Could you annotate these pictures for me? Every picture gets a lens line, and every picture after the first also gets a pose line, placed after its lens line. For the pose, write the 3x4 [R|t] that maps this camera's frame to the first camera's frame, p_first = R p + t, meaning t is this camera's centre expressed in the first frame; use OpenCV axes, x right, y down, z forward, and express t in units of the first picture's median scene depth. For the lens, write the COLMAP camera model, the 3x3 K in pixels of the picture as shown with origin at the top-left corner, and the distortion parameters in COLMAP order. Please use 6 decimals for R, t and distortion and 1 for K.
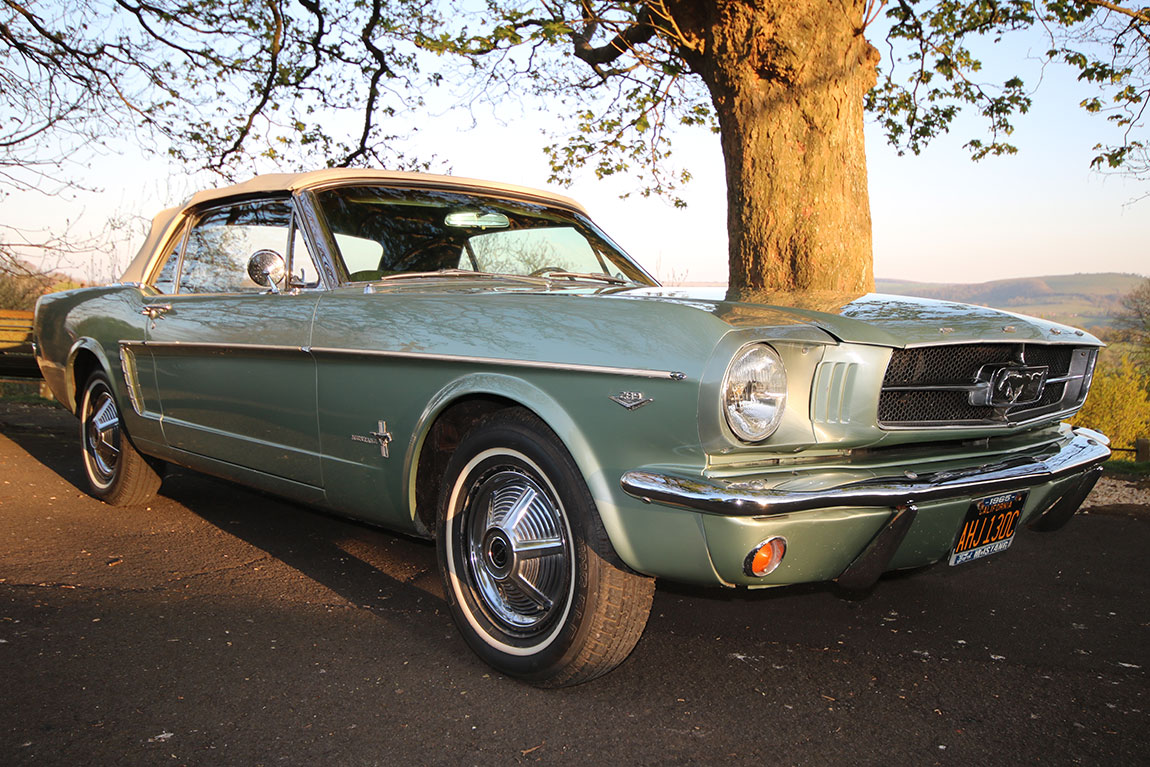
lens RADIAL K [[987.9, 0, 569.4], [0, 987.9, 389.3], [0, 0, 1]] dist [-0.001899, 0.056479]
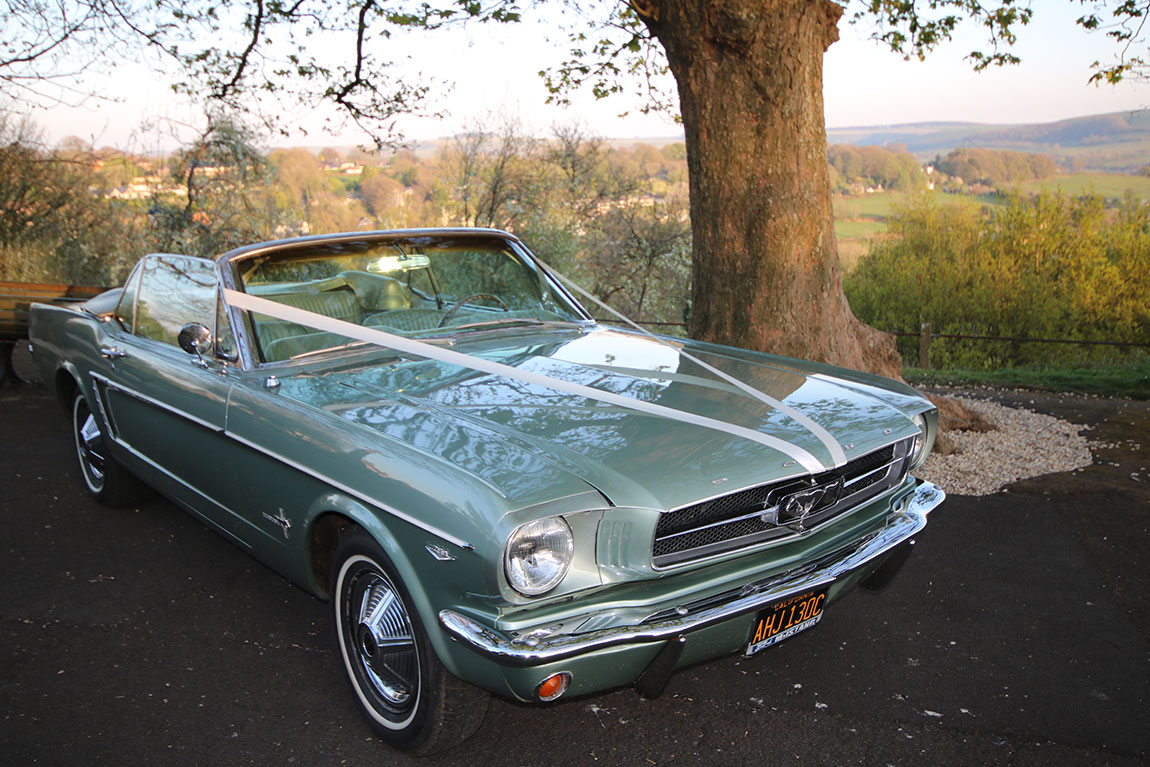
lens RADIAL K [[987.9, 0, 569.4], [0, 987.9, 389.3], [0, 0, 1]] dist [-0.001899, 0.056479]
pose [[0.998204, -0.022218, -0.055633, 0.095571], [0.029814, 0.989751, 0.139660, -0.117204], [0.051960, -0.141068, 0.988635, -0.047065]]
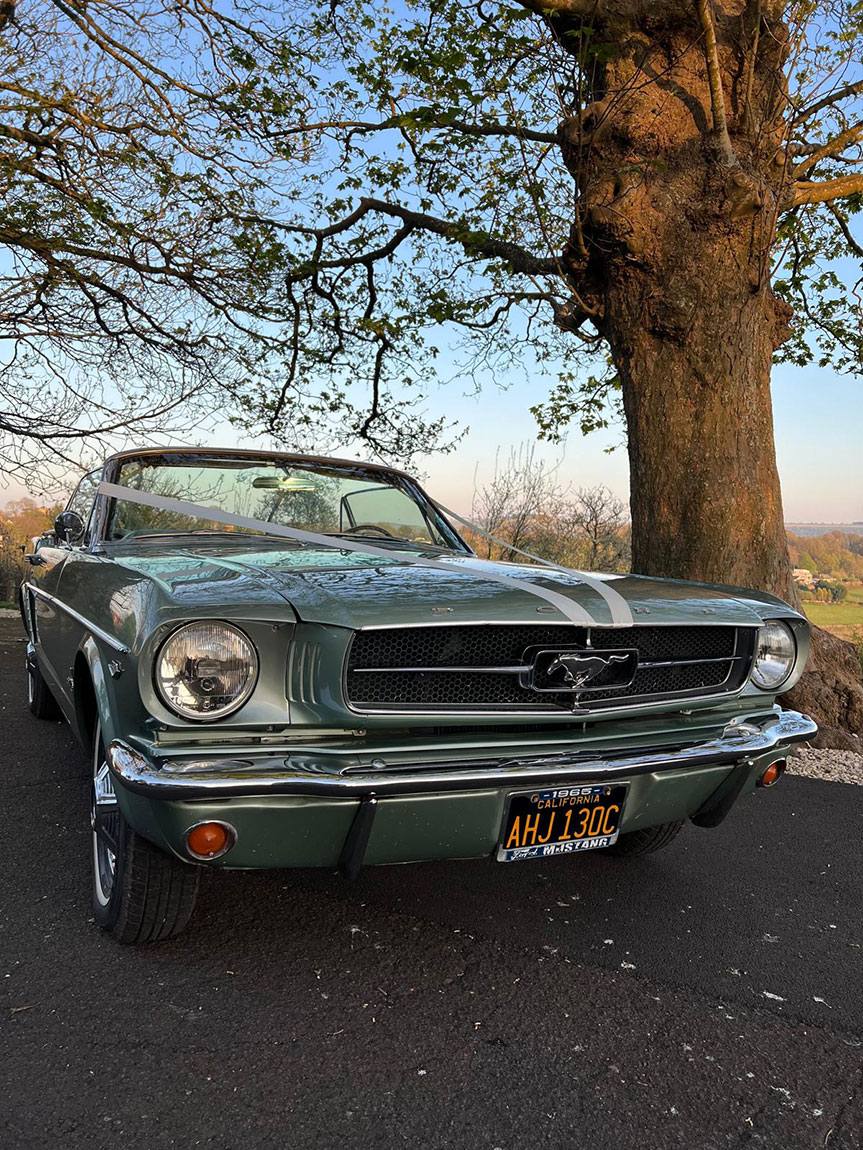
lens RADIAL K [[857.3, 0, 414.6], [0, 857.3, 581.7], [0, 0, 1]] dist [0.075982, -0.154423]
pose [[0.962949, 0.025465, -0.268477, 0.201529], [-0.035852, 0.998783, -0.033857, -0.021110], [0.267289, 0.042228, 0.962691, 0.072218]]
